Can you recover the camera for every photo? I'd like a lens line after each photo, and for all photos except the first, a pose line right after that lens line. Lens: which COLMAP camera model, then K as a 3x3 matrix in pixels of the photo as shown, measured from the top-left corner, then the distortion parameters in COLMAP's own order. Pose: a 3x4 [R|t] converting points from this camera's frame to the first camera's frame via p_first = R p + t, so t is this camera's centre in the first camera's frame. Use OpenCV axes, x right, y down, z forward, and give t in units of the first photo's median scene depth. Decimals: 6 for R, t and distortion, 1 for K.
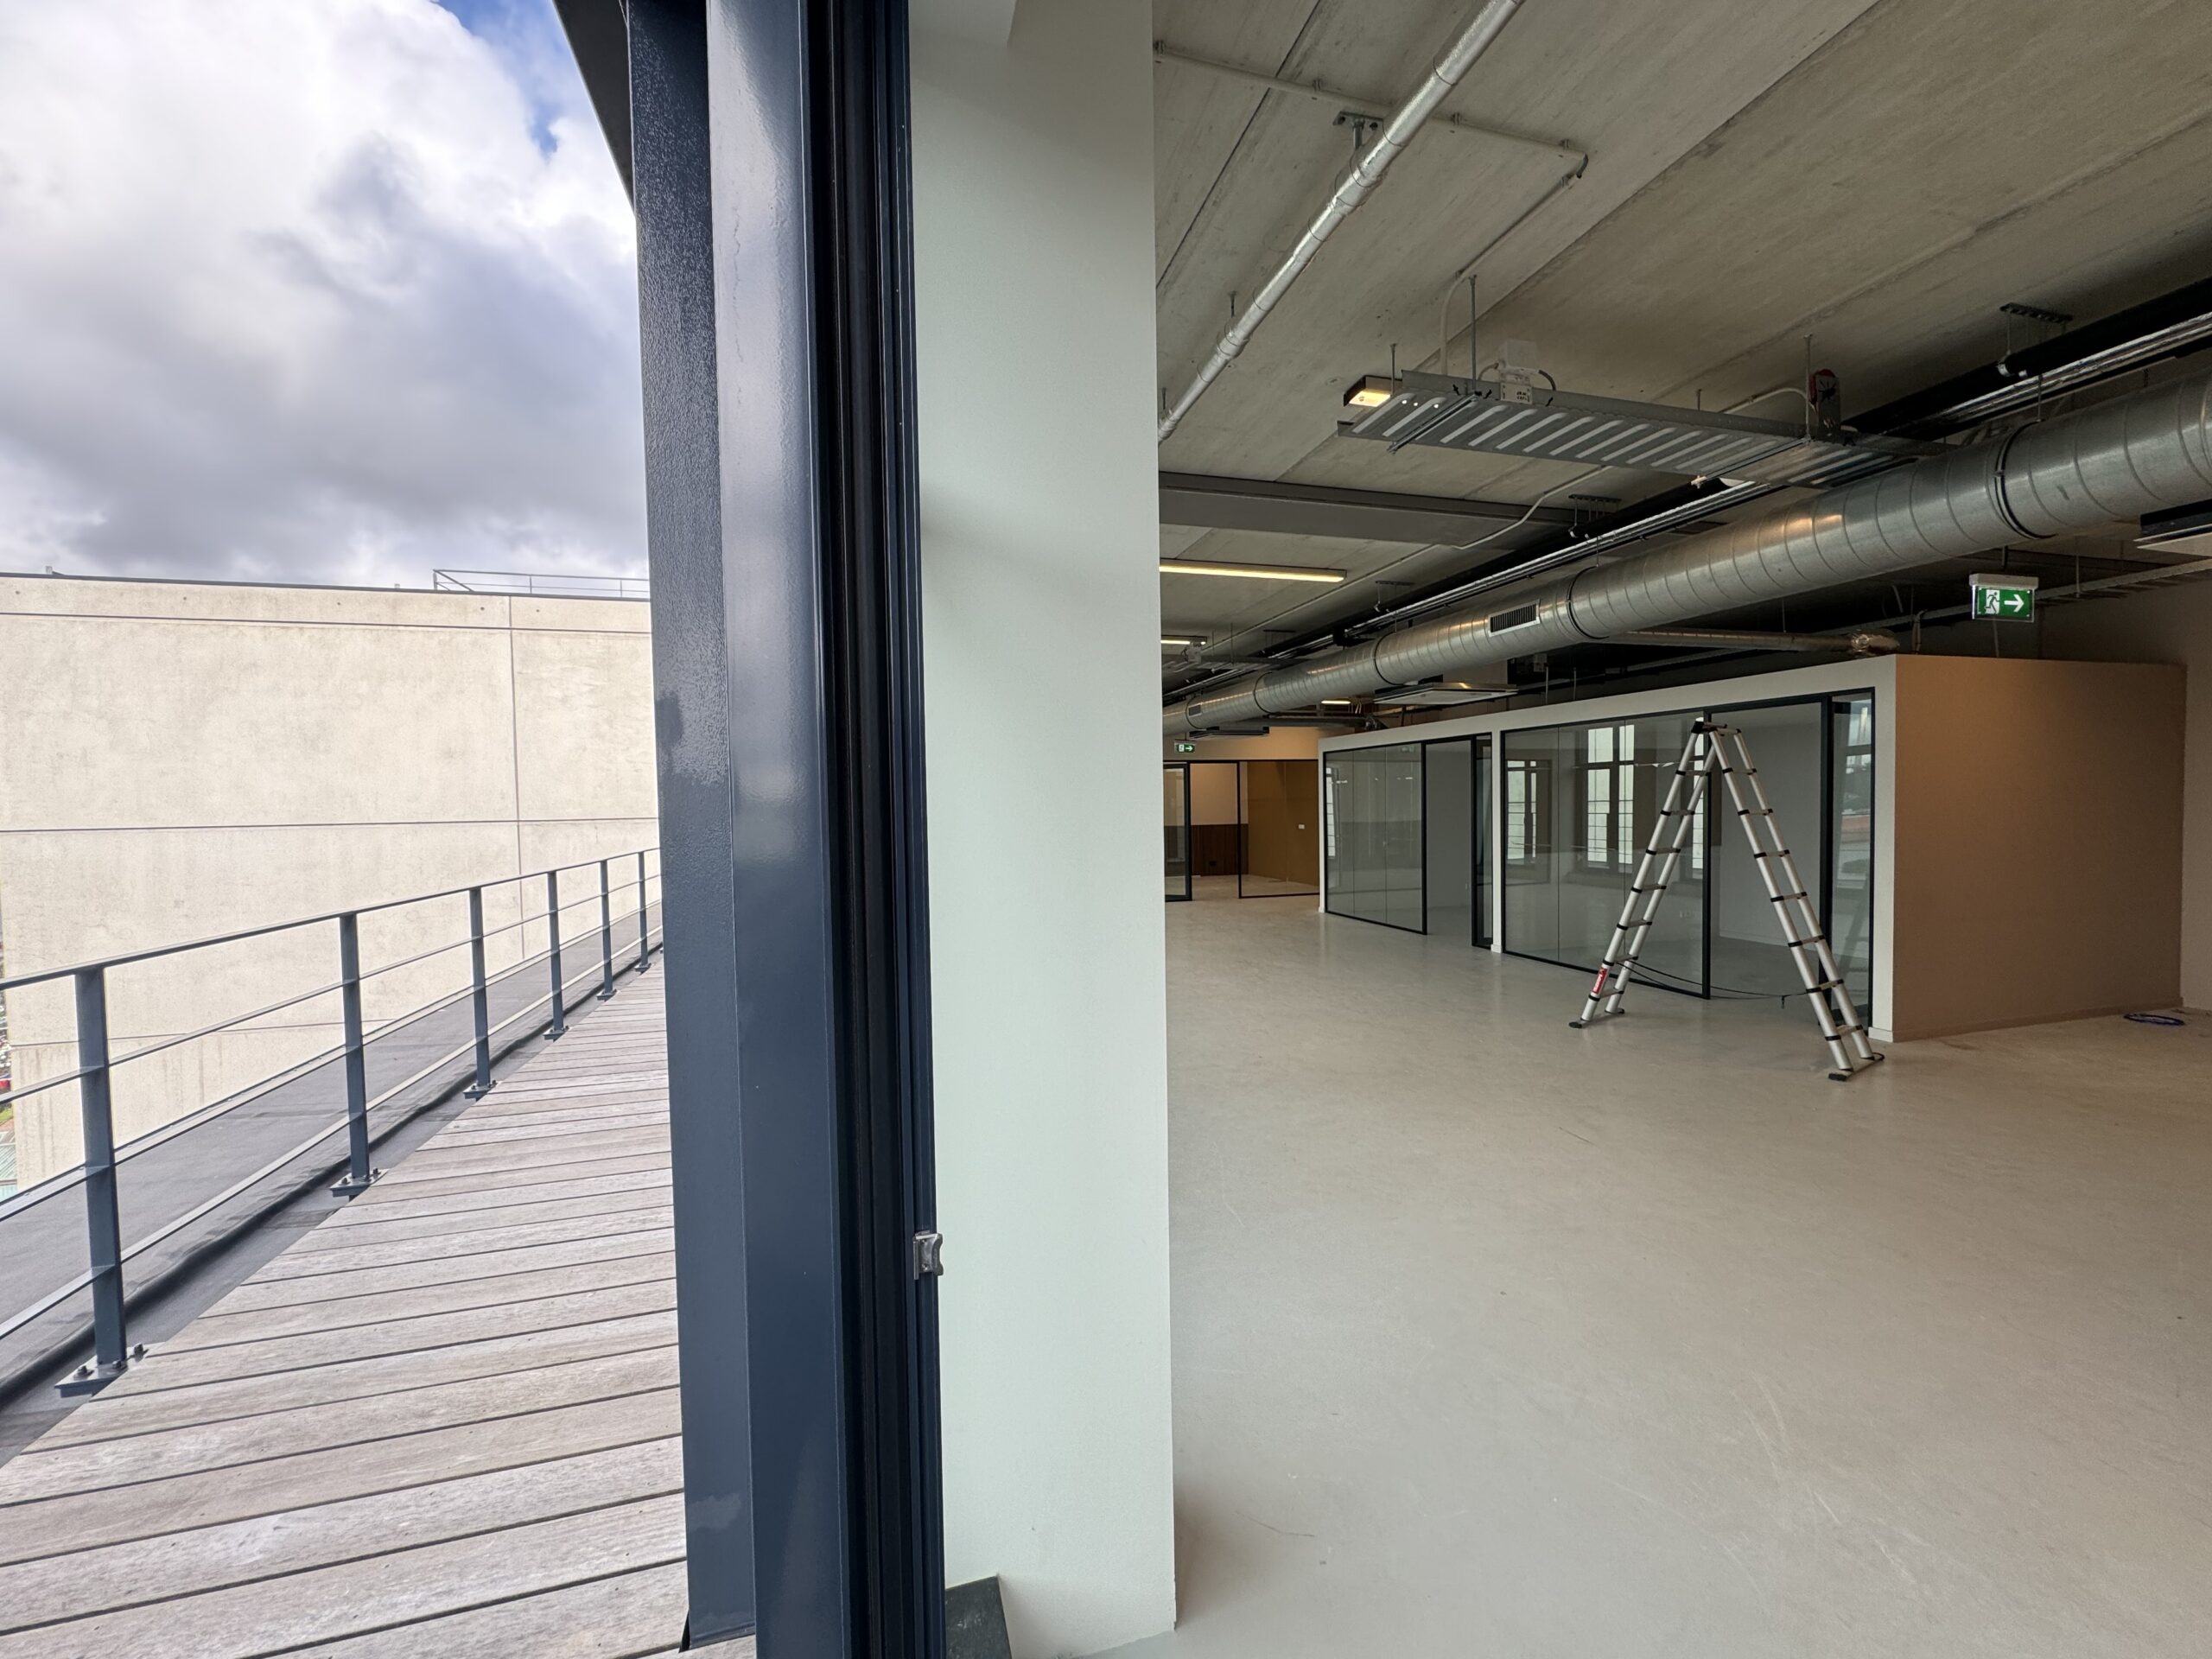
lens RADIAL K [[884.5, 0, 1112.2], [0, 884.5, 821.9], [0, 0, 1]] dist [-0.001907, -0.000308]
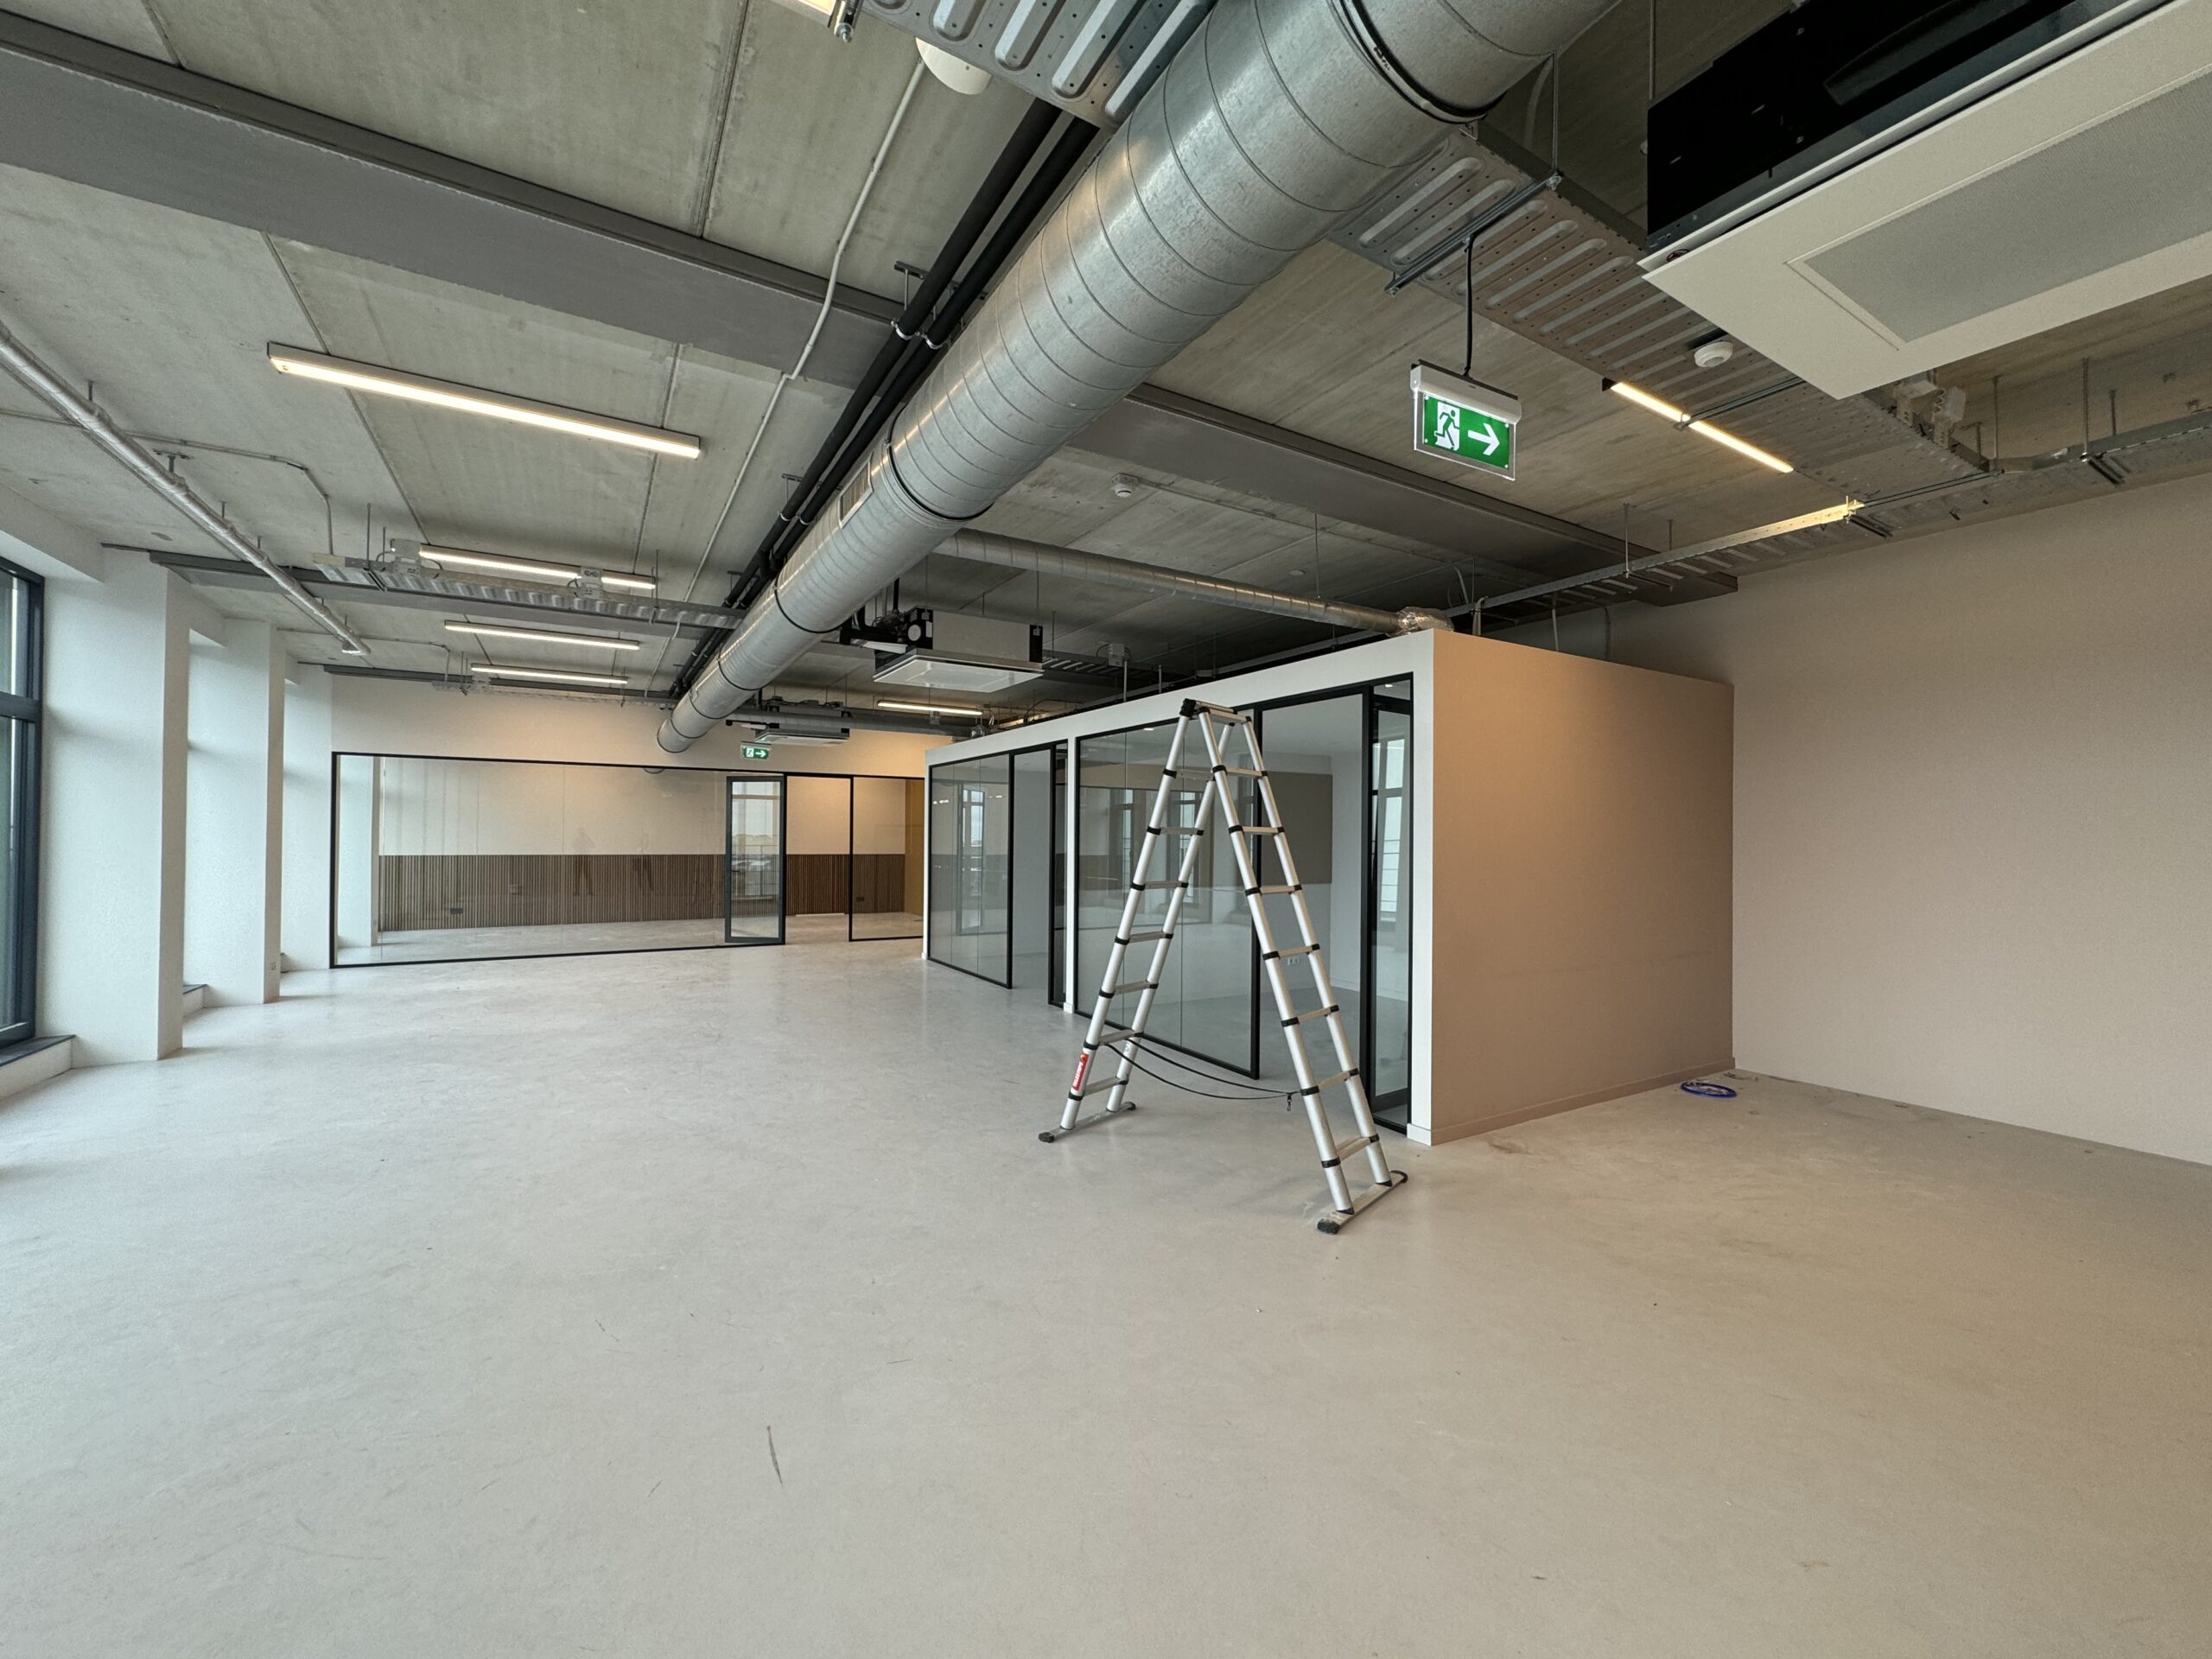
lens RADIAL K [[884.5, 0, 1116.0], [0, 884.5, 824.4], [0, 0, 1]] dist [-0.001907, -0.000308]
pose [[0.963671, 0.030643, 0.265329, 0.186812], [-0.020708, 0.998979, -0.040160, 0.006123], [-0.266289, 0.033206, 0.963321, 0.151428]]
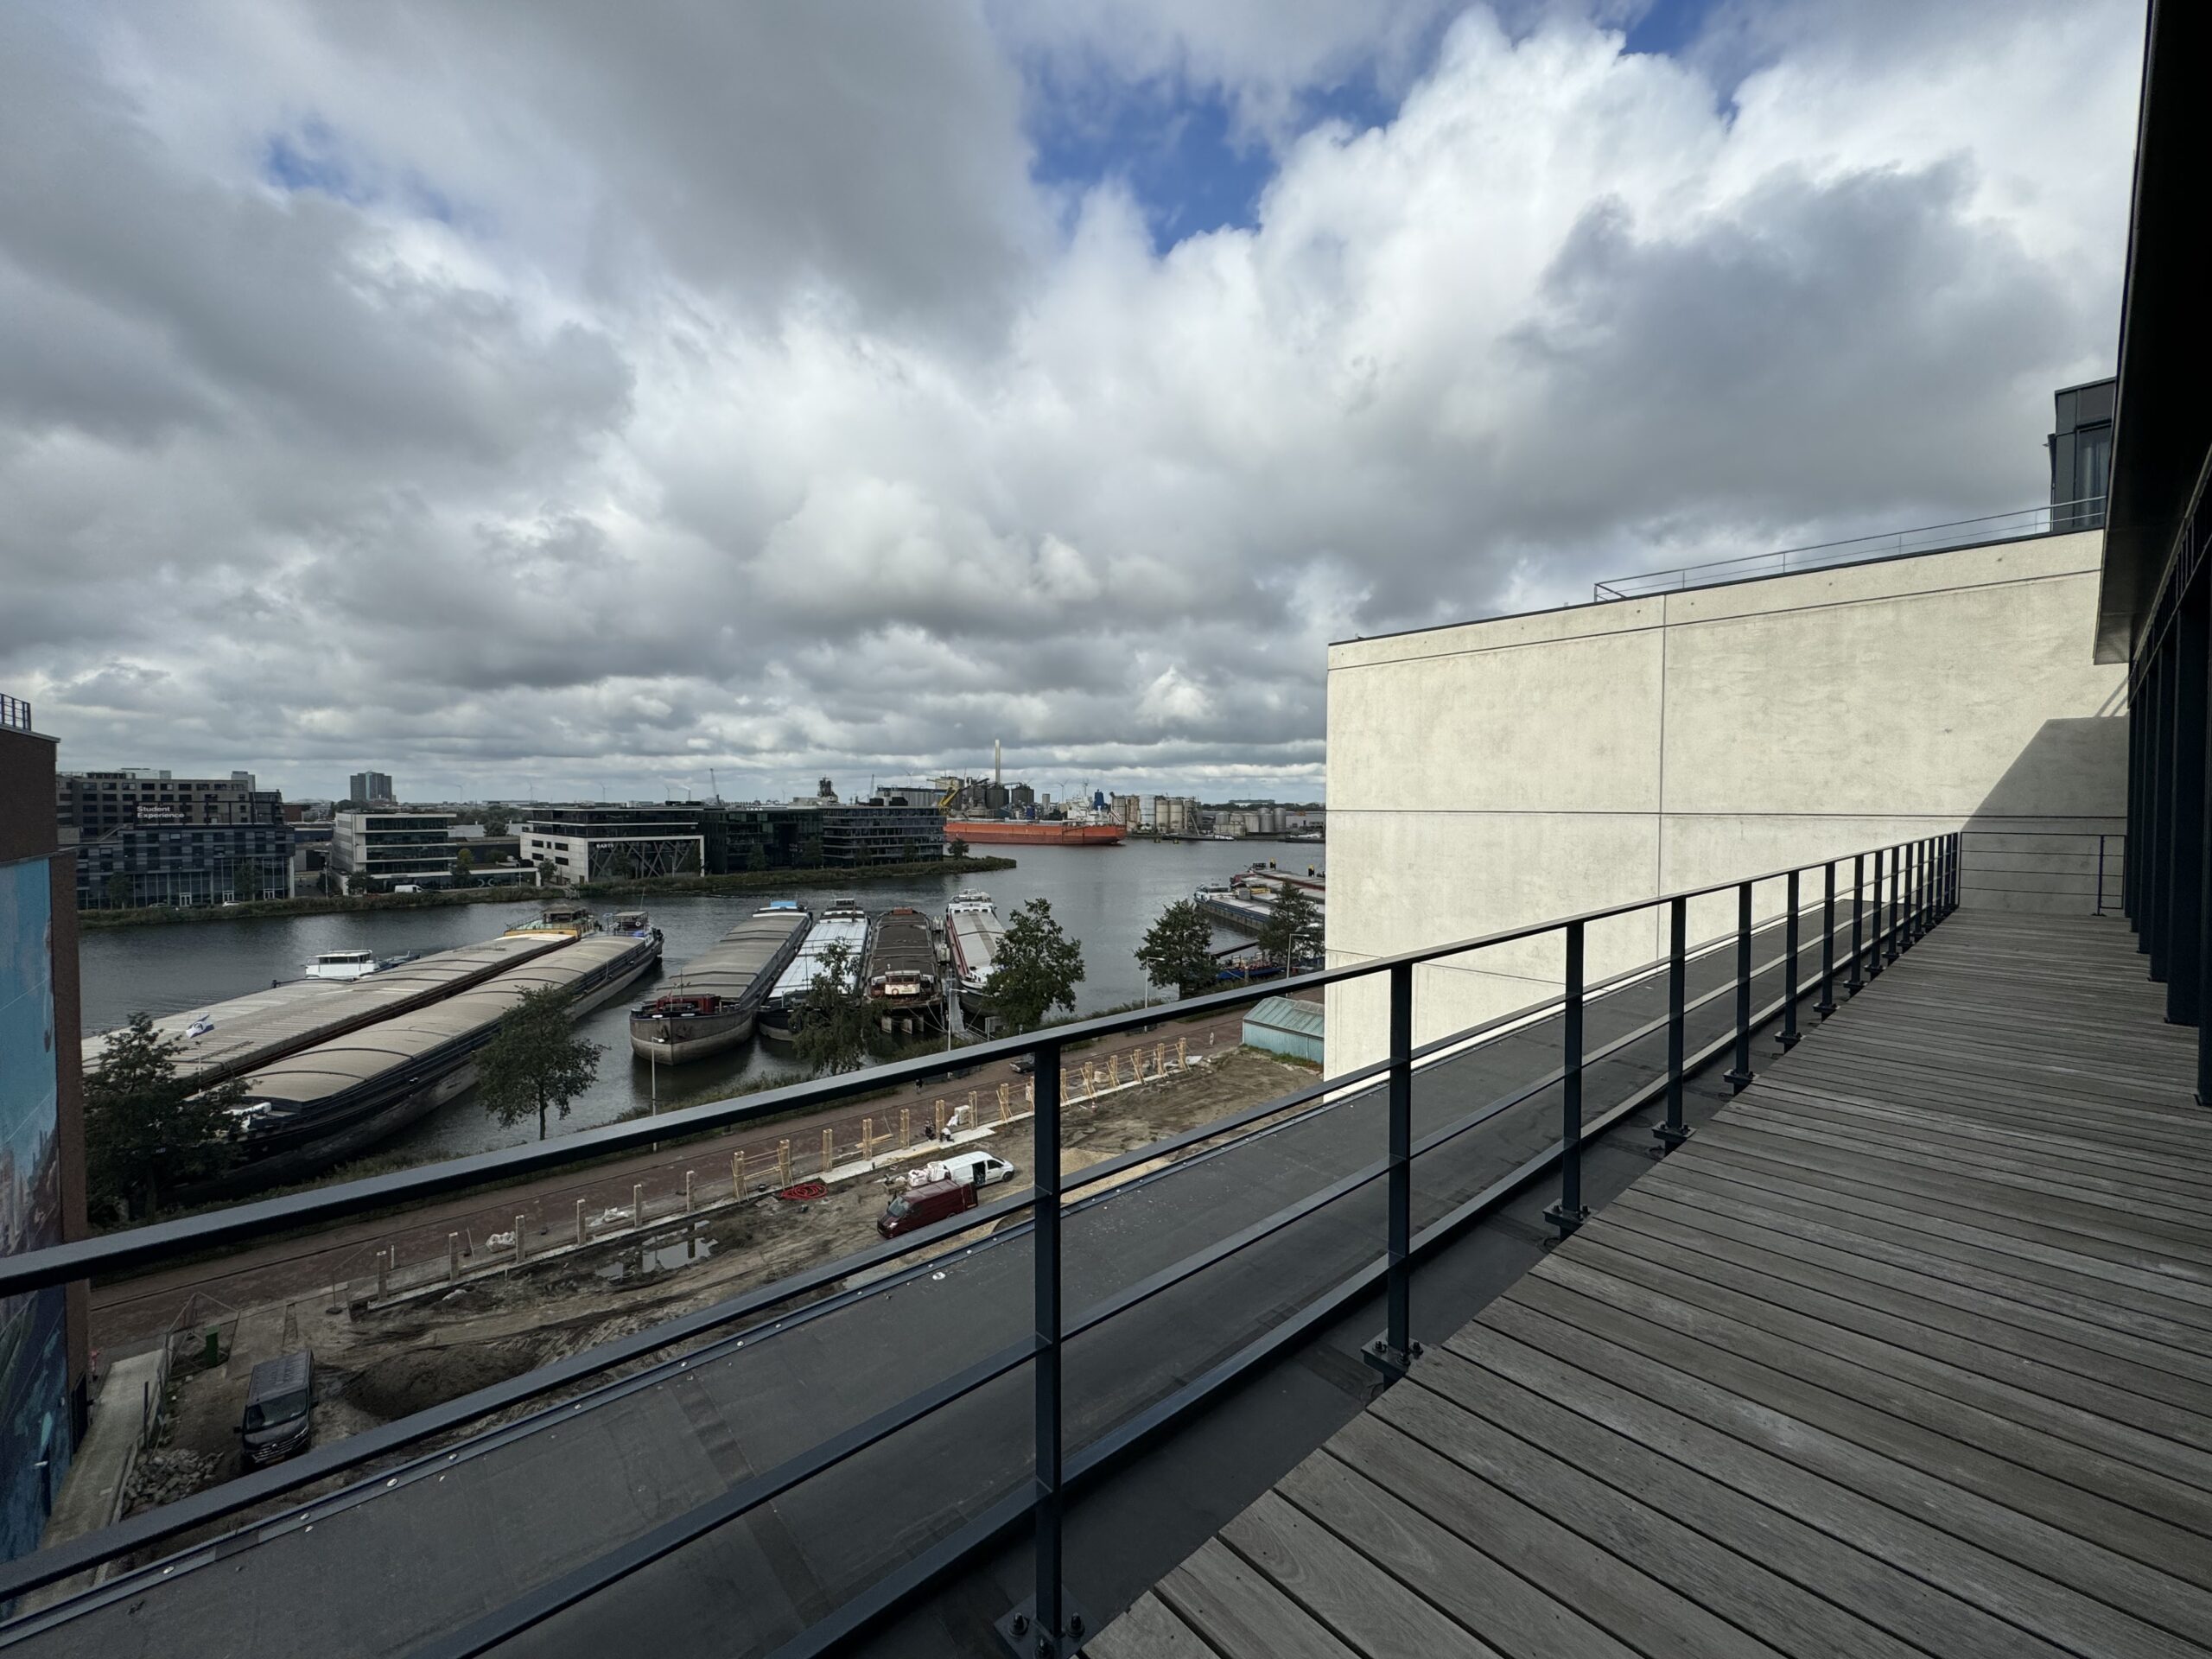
lens RADIAL K [[884.5, 0, 1109.4], [0, 884.5, 840.2], [0, 0, 1]] dist [-0.001907, -0.000308]
pose [[0.428700, 0.056380, -0.901686, -0.122013], [-0.030605, 0.998384, 0.047876, 0.000530], [0.902928, 0.007071, 0.429733, -0.114828]]
